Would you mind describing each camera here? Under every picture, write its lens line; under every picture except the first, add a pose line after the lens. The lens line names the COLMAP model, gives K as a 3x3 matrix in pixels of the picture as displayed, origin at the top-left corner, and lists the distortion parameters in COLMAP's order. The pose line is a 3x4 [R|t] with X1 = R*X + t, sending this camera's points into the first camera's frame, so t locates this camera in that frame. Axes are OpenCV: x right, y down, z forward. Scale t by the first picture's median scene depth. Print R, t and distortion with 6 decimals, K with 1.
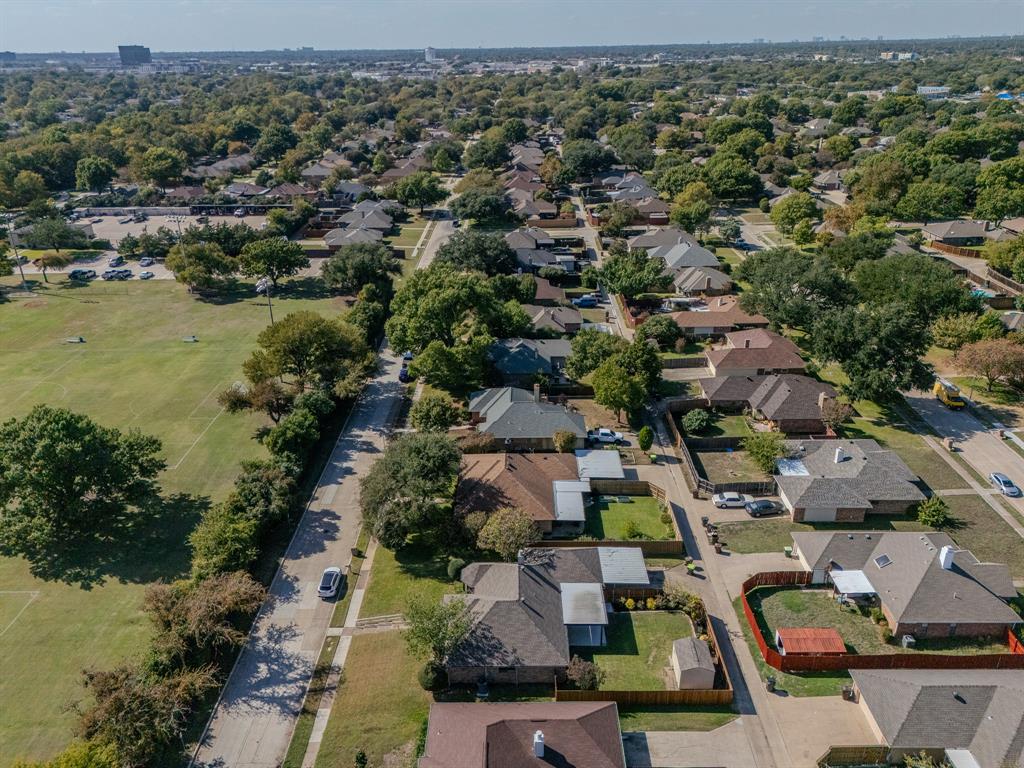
lens RADIAL K [[748.8, 0, 513.9], [0, 748.8, 385.5], [0, 0, 1]] dist [0.077100, -0.075018]
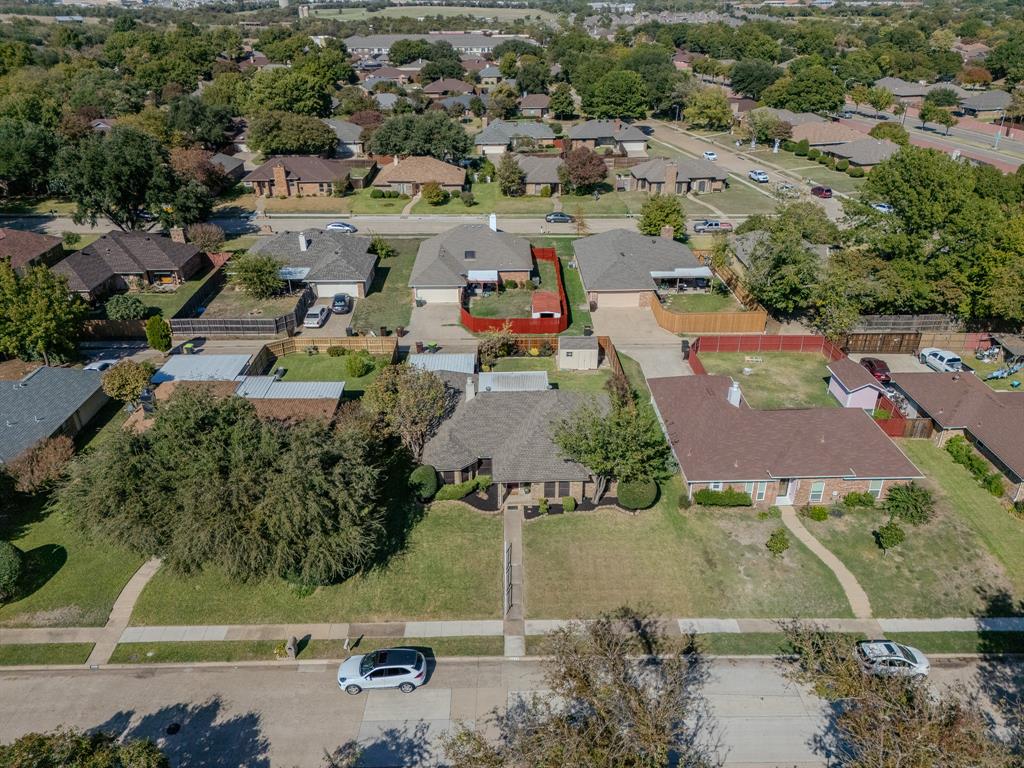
lens RADIAL K [[748.8, 0, 513.9], [0, 748.8, 385.5], [0, 0, 1]] dist [0.077100, -0.075018]
pose [[-0.026750, -0.449016, 0.893123, -0.648899], [0.416896, 0.807026, 0.418218, -0.062948], [-0.908560, 0.383527, 0.165605, 0.834673]]
